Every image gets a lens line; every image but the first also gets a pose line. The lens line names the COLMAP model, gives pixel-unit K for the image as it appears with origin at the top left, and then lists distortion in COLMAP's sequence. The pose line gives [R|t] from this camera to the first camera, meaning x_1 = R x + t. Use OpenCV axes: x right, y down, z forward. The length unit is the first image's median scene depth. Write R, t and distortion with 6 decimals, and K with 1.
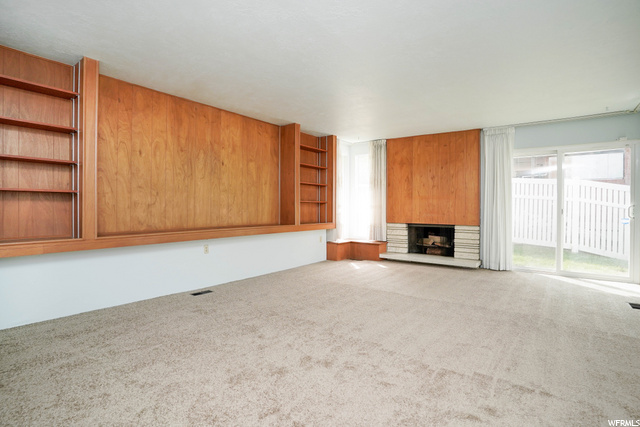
lens RADIAL K [[318.7, 0, 323.6], [0, 318.7, 209.1], [0, 0, 1]] dist [-0.029868, 0.016170]
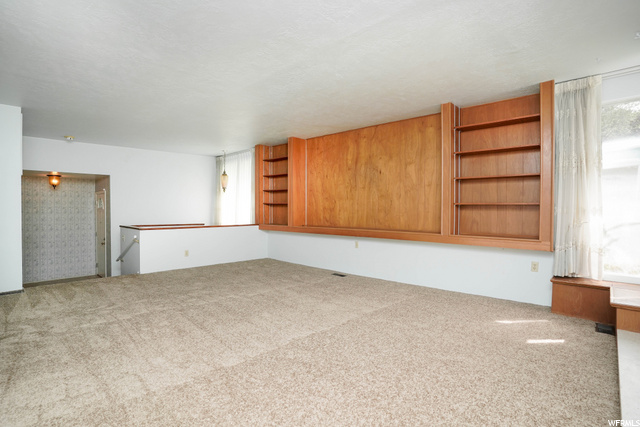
lens RADIAL K [[318.7, 0, 320.3], [0, 318.7, 212.5], [0, 0, 1]] dist [-0.029868, 0.016170]
pose [[-0.107343, 0.011919, -0.994151, 0.889453], [-0.008940, 0.999876, 0.012953, -0.014943], [0.994182, 0.010278, -0.107223, 0.982376]]
